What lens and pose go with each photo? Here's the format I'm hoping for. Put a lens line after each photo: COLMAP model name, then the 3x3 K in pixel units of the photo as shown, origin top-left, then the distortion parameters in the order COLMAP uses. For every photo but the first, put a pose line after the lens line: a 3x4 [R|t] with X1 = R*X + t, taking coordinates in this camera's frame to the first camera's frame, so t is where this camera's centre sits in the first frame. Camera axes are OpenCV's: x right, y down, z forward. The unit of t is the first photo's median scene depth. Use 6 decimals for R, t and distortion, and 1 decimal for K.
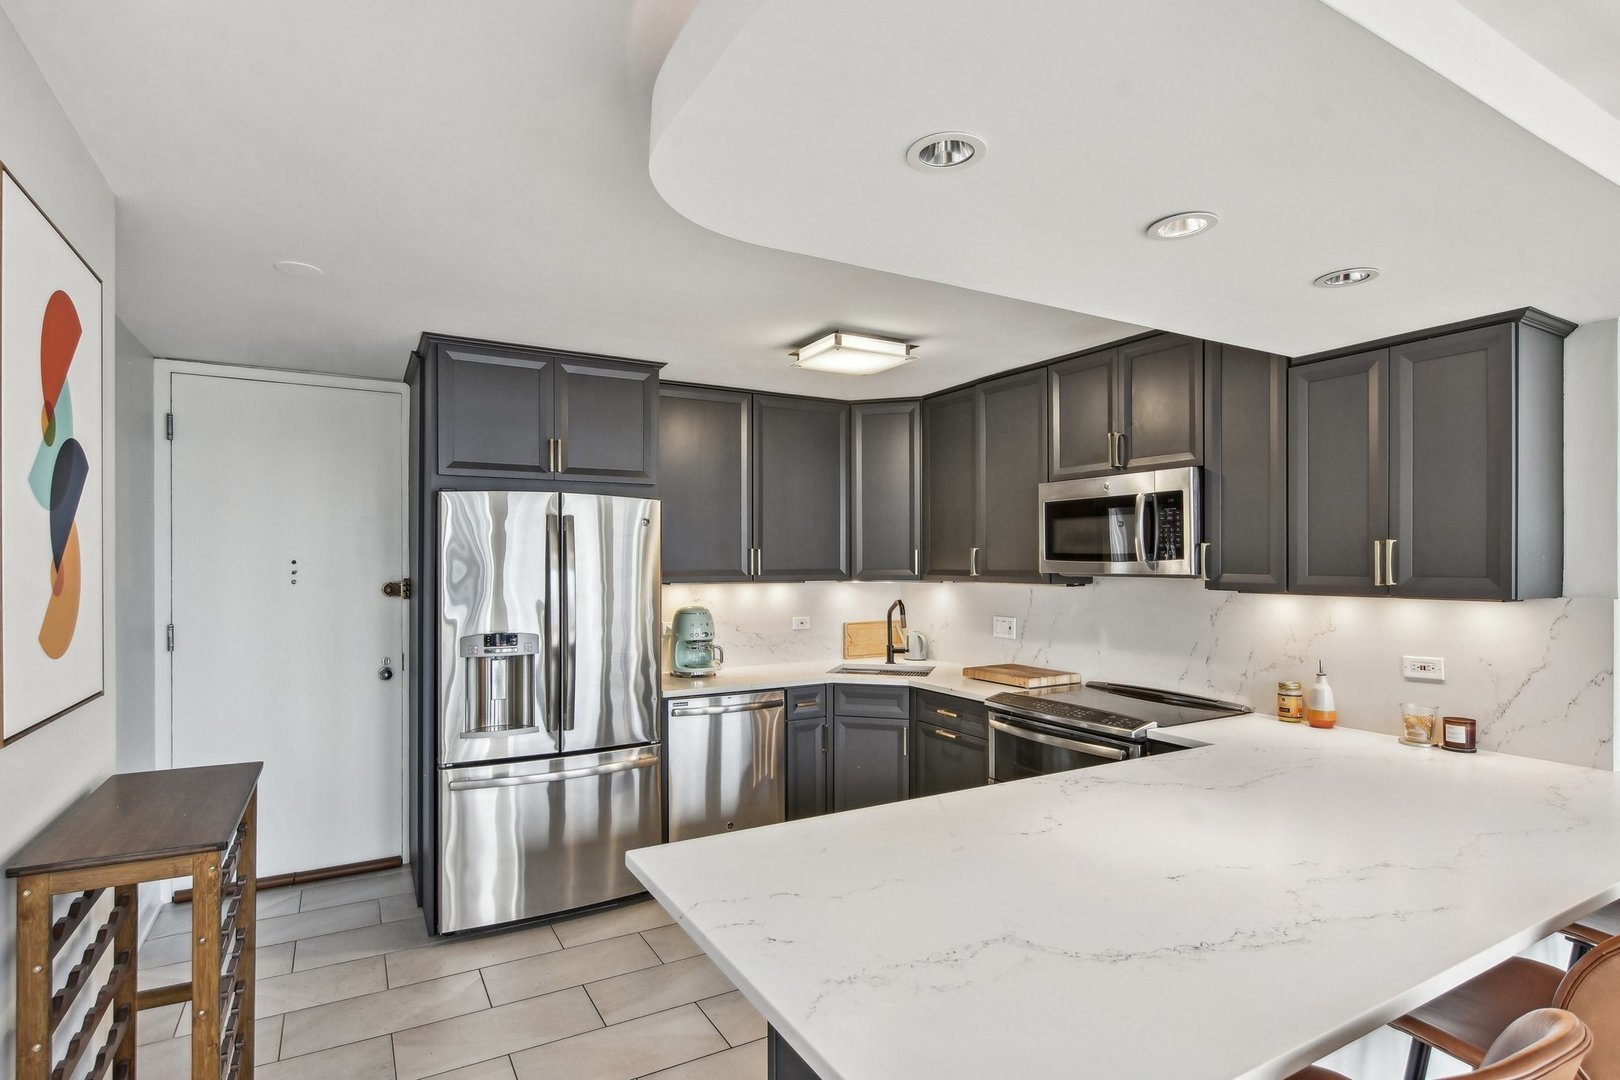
lens RADIAL K [[813.2, 0, 805.6], [0, 813.2, 563.1], [0, 0, 1]] dist [-0.000007, -0.000247]
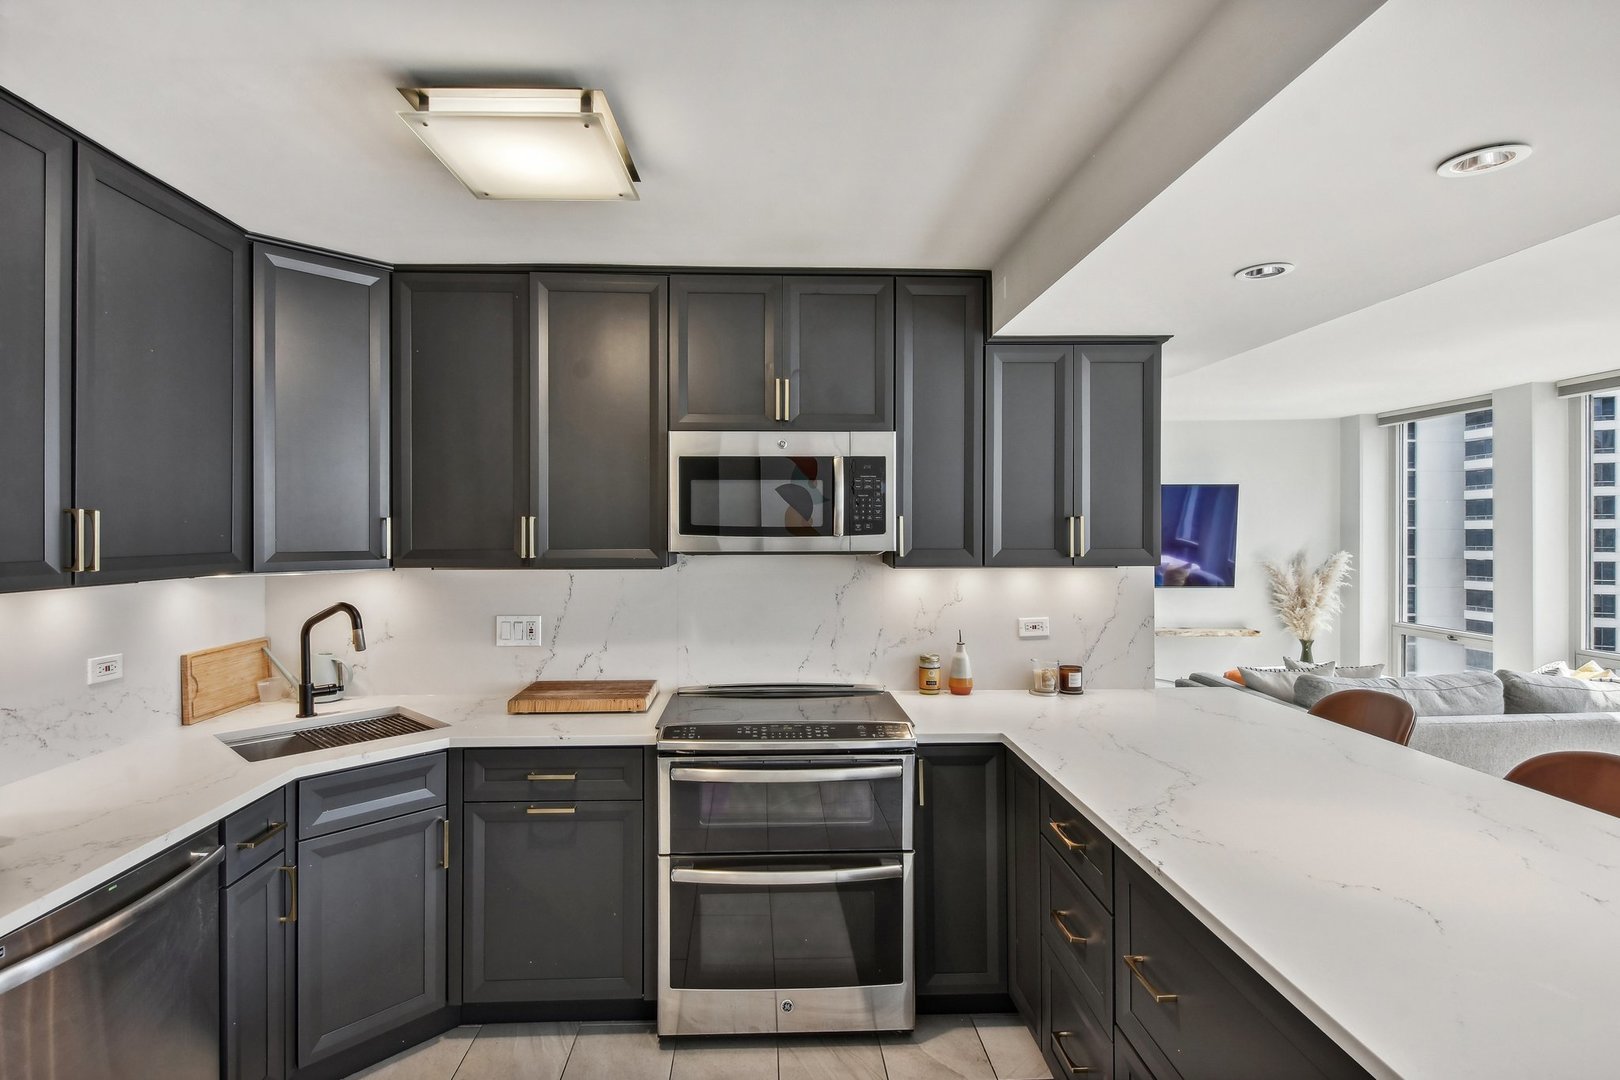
lens RADIAL K [[780.2, 0, 785.5], [0, 780.2, 536.7], [0, 0, 1]] dist [0.001400, -0.000666]
pose [[0.471203, -0.001146, 0.882024, -0.295230], [0.004245, 0.999991, -0.000968, -0.000814], [-0.882014, 0.004200, 0.471204, 0.594084]]
